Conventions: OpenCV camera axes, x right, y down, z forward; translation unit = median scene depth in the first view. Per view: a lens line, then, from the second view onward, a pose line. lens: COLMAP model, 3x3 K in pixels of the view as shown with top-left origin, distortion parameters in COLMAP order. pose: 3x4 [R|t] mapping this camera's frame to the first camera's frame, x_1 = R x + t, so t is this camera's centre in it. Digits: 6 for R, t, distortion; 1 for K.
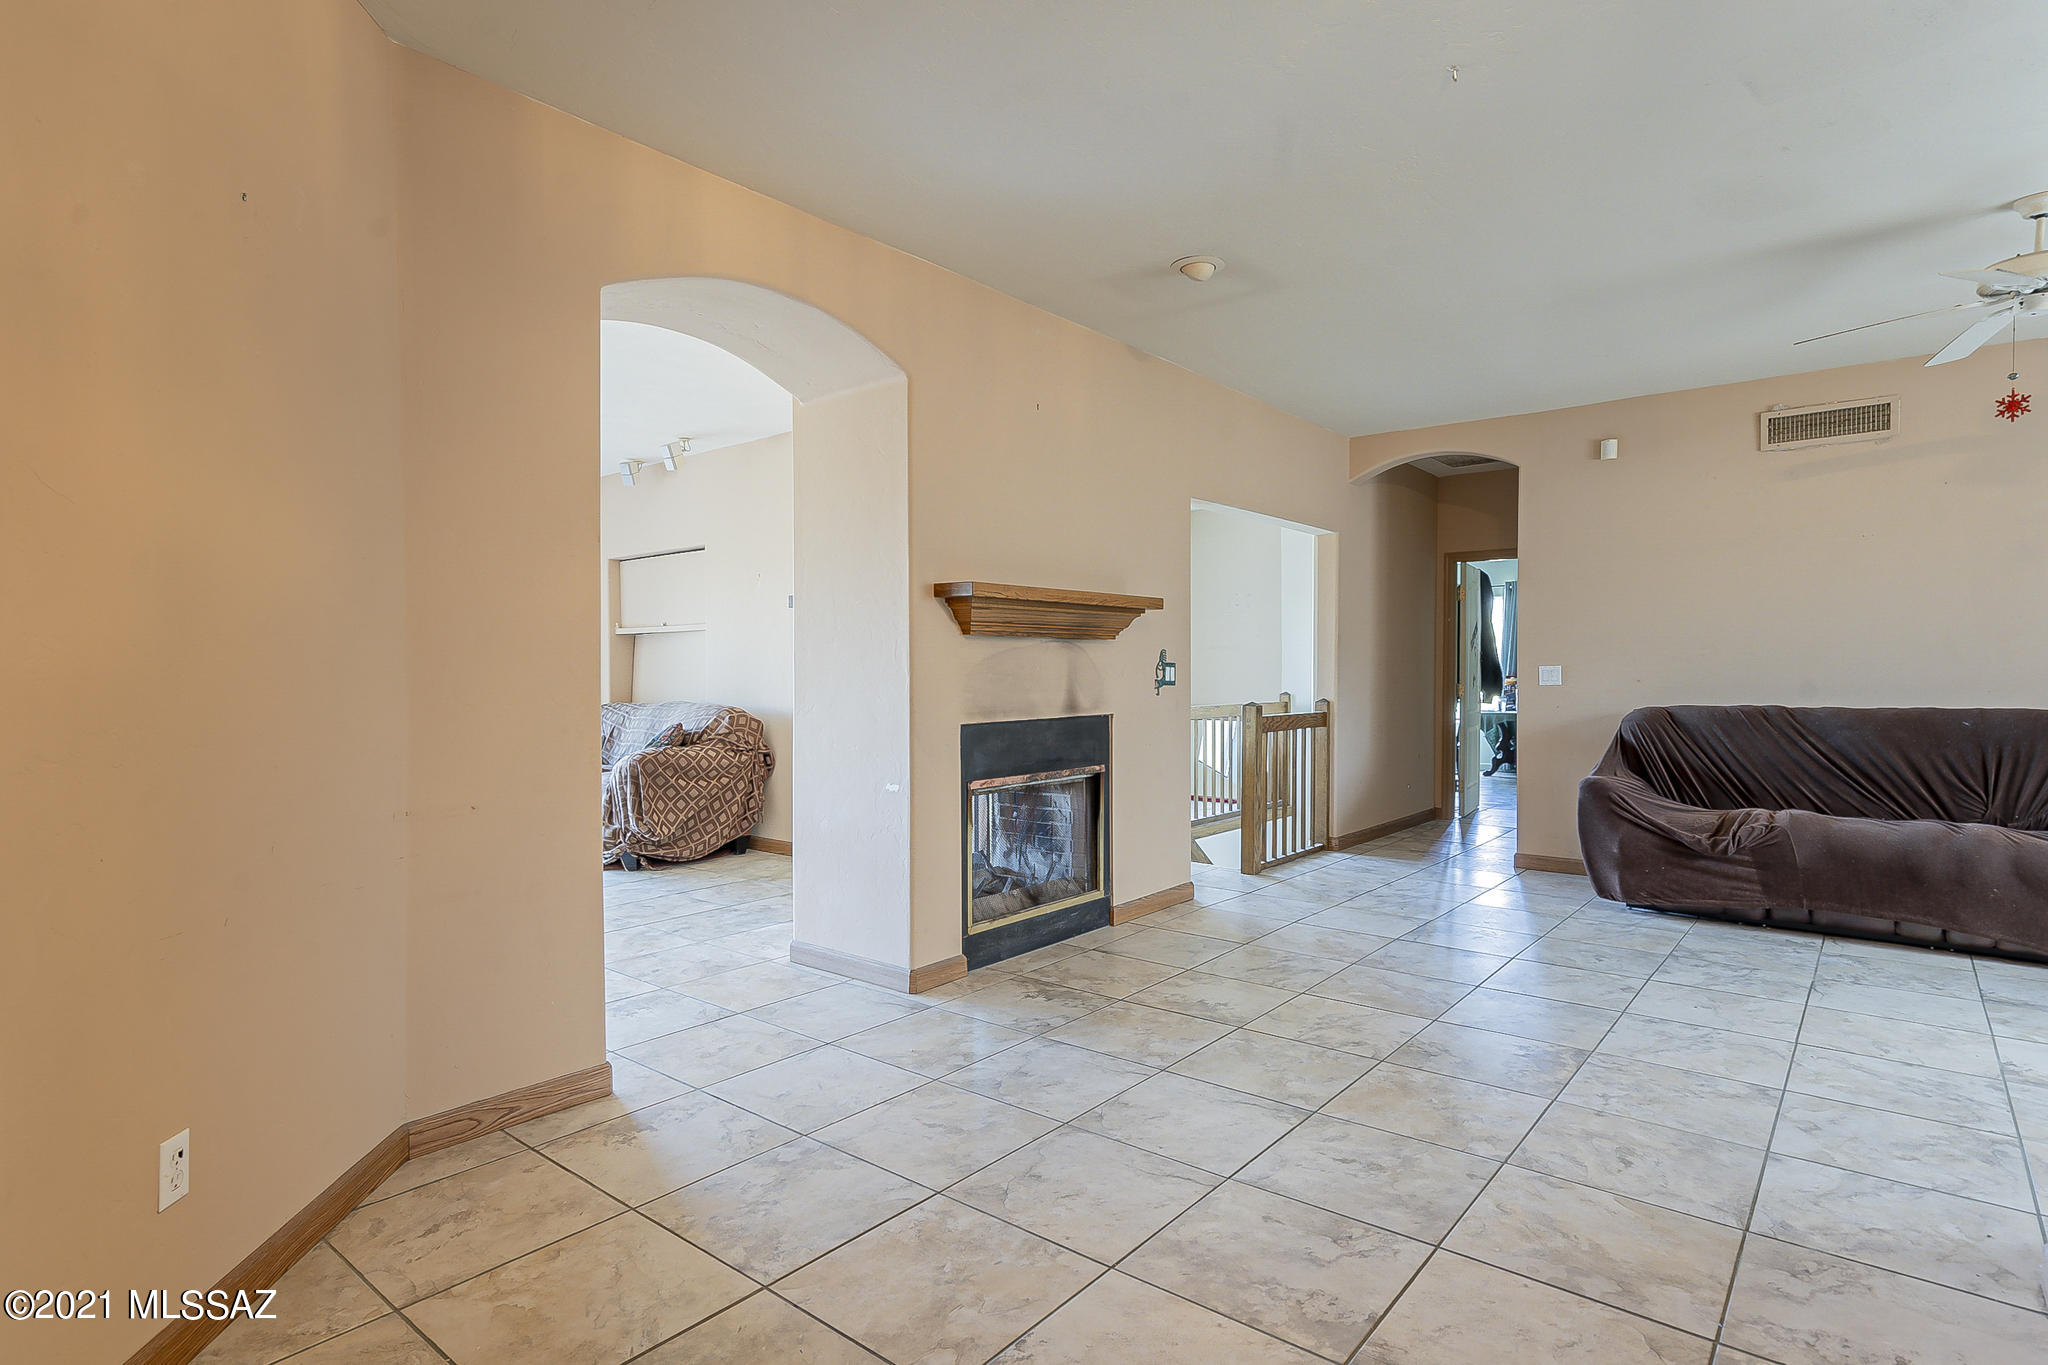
lens RADIAL K [[1042.6, 0, 1003.9], [0, 1042.6, 685.1], [0, 0, 1]] dist [0.002013, 0.002375]
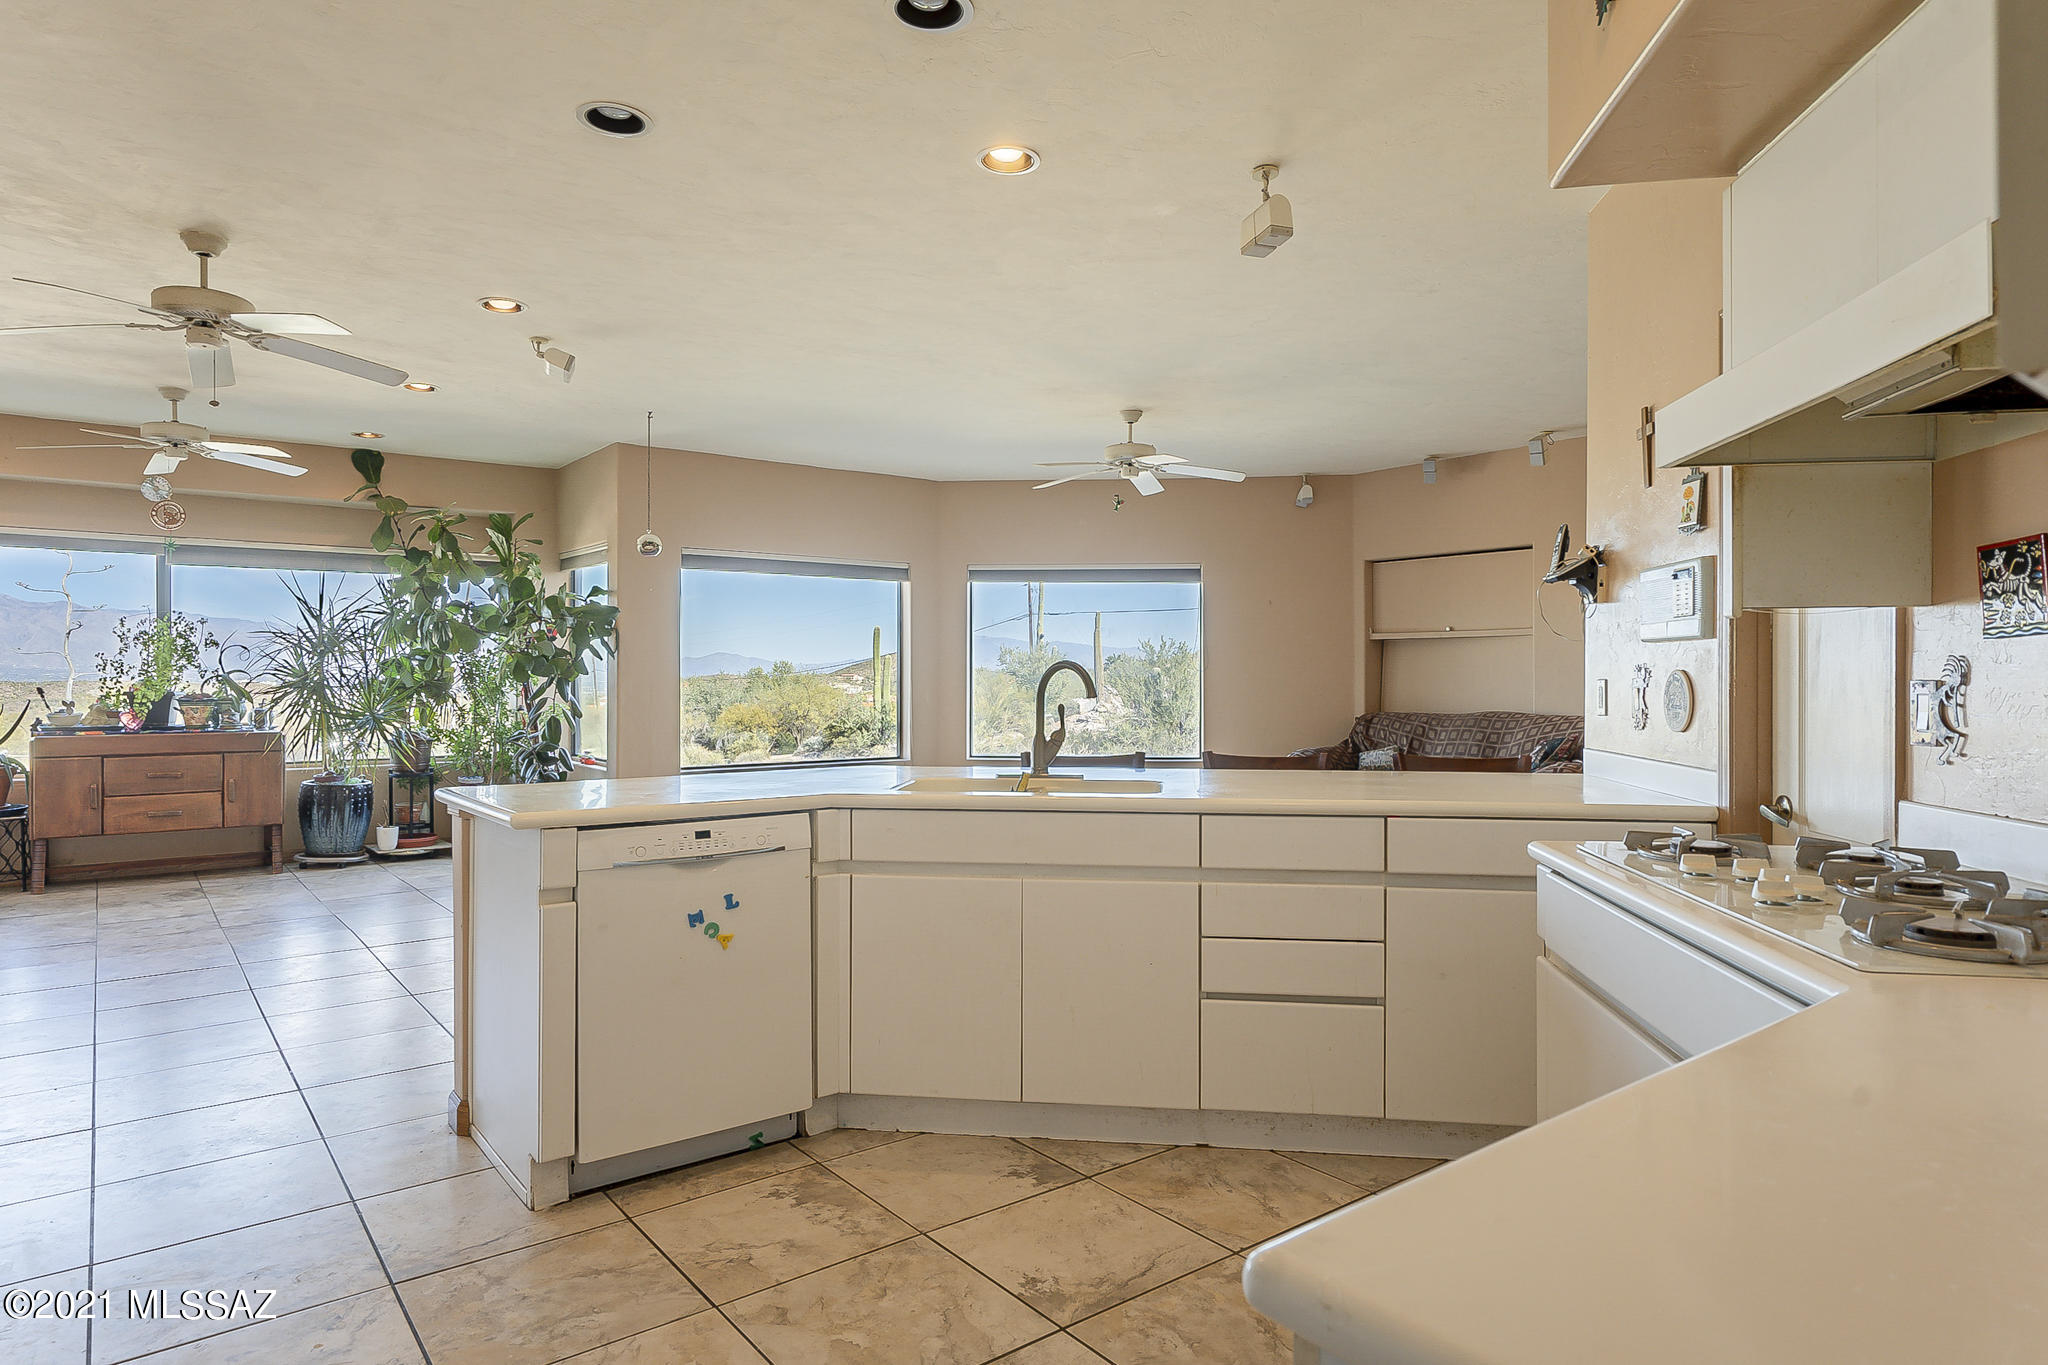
lens RADIAL K [[1183.4, 0, 1016.7], [0, 1183.4, 668.8], [0, 0, 1]] dist [-0.005936, 0.001621]
pose [[0.976730, 0.001882, -0.214463, -0.773984], [-0.005586, 0.999846, -0.016663, -0.003042], [0.214399, 0.017473, 0.976590, -0.220696]]
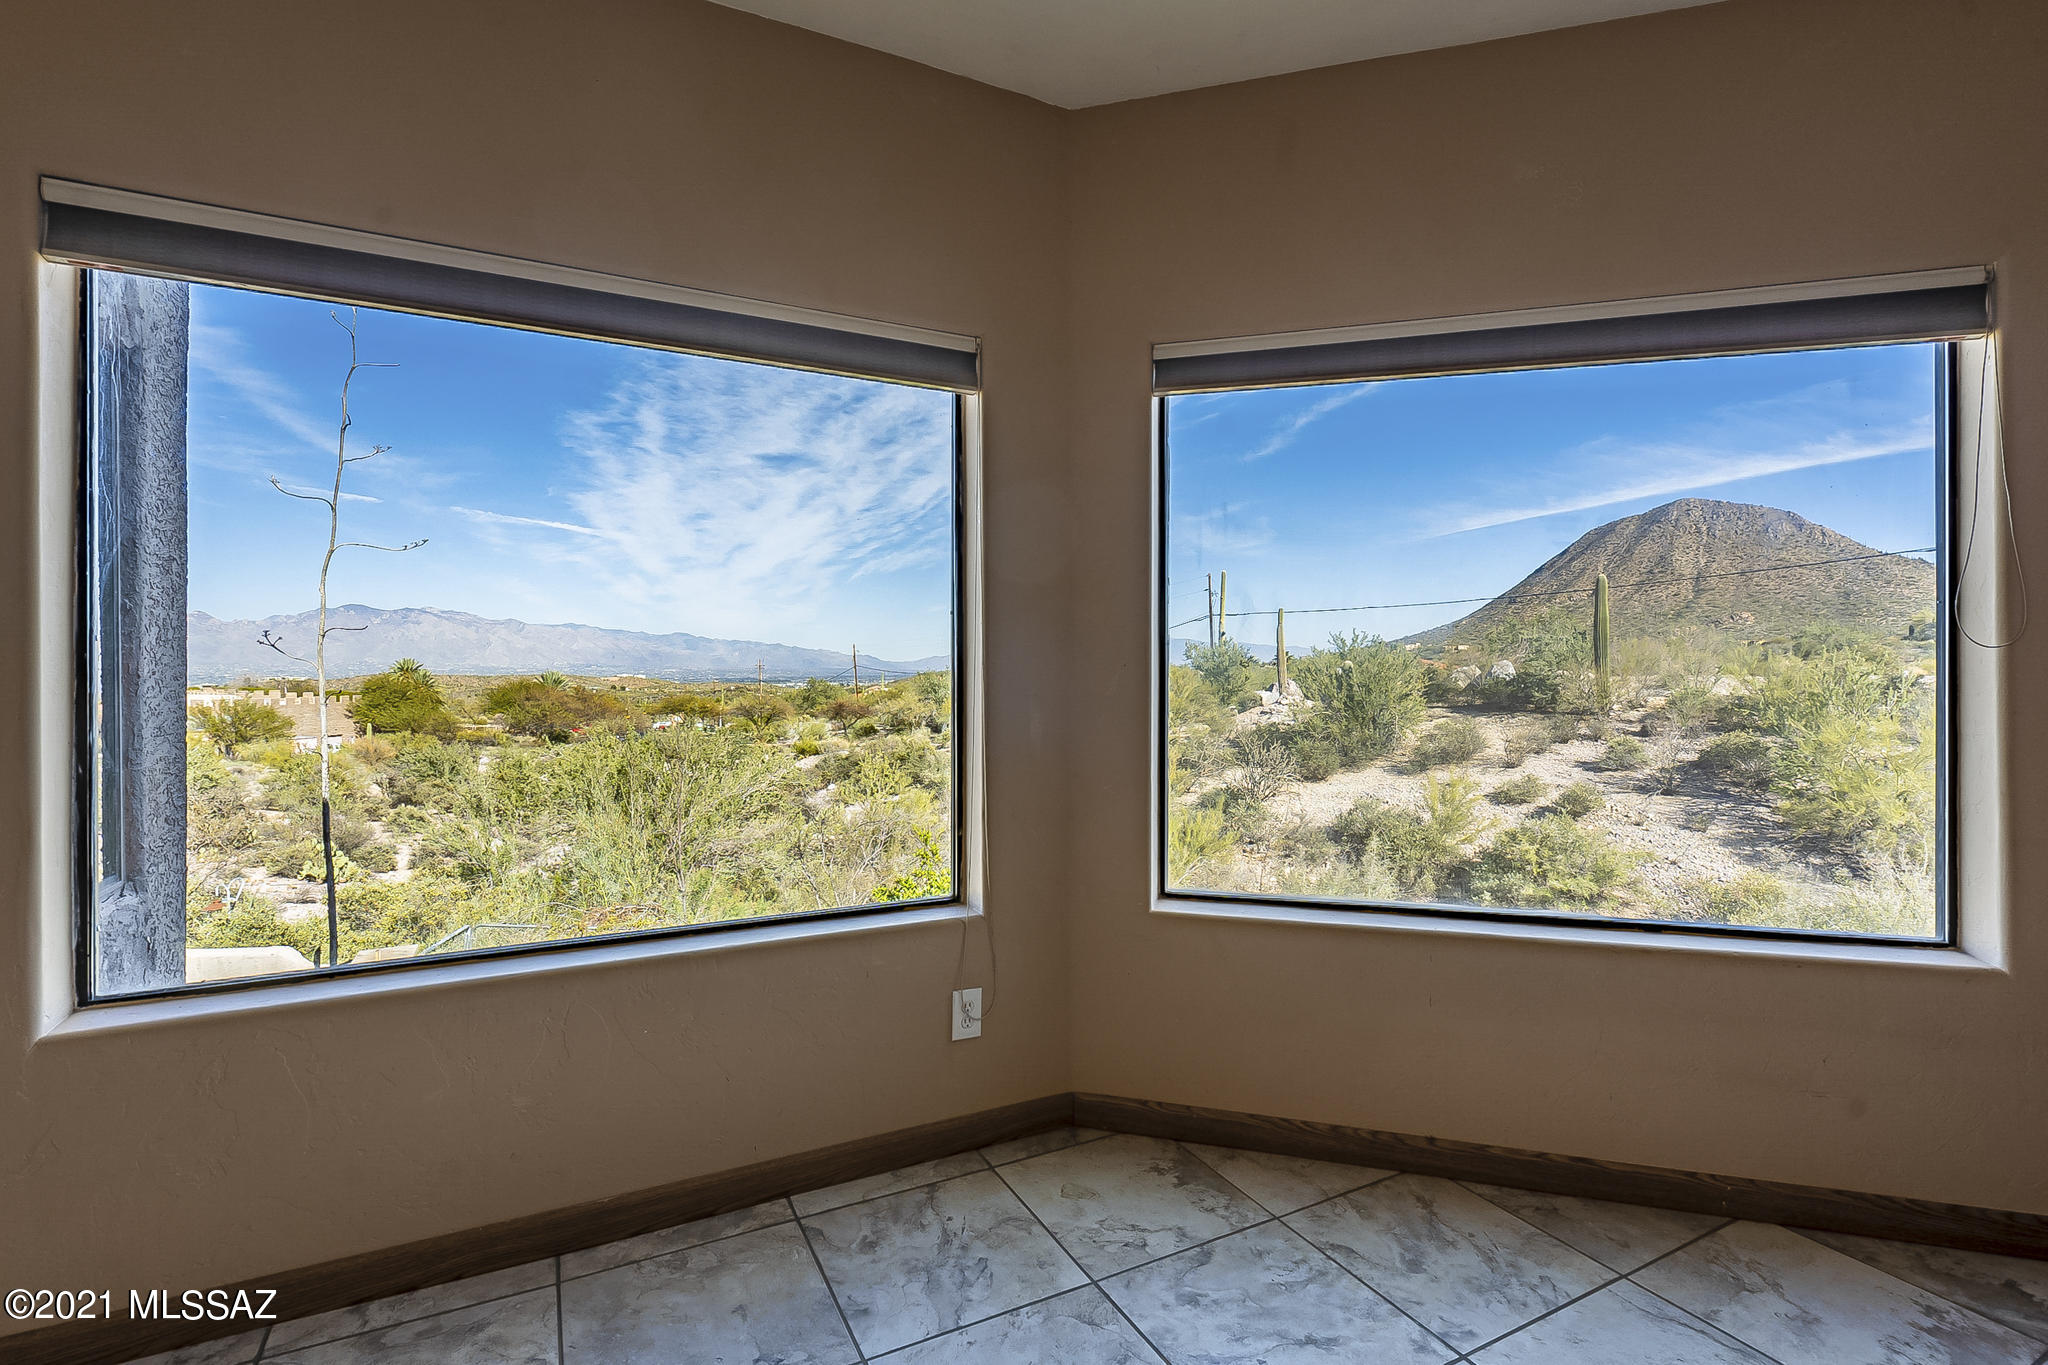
lens RADIAL K [[943.1, 0, 1029.0], [0, 943.1, 674.6], [0, 0, 1]] dist [-0.004771, 0.001581]
pose [[0.924637, 0.001807, -0.380844, -1.140113], [-0.004136, 0.999977, -0.005298, -0.016791], [0.380826, 0.006474, 0.924624, 1.174625]]
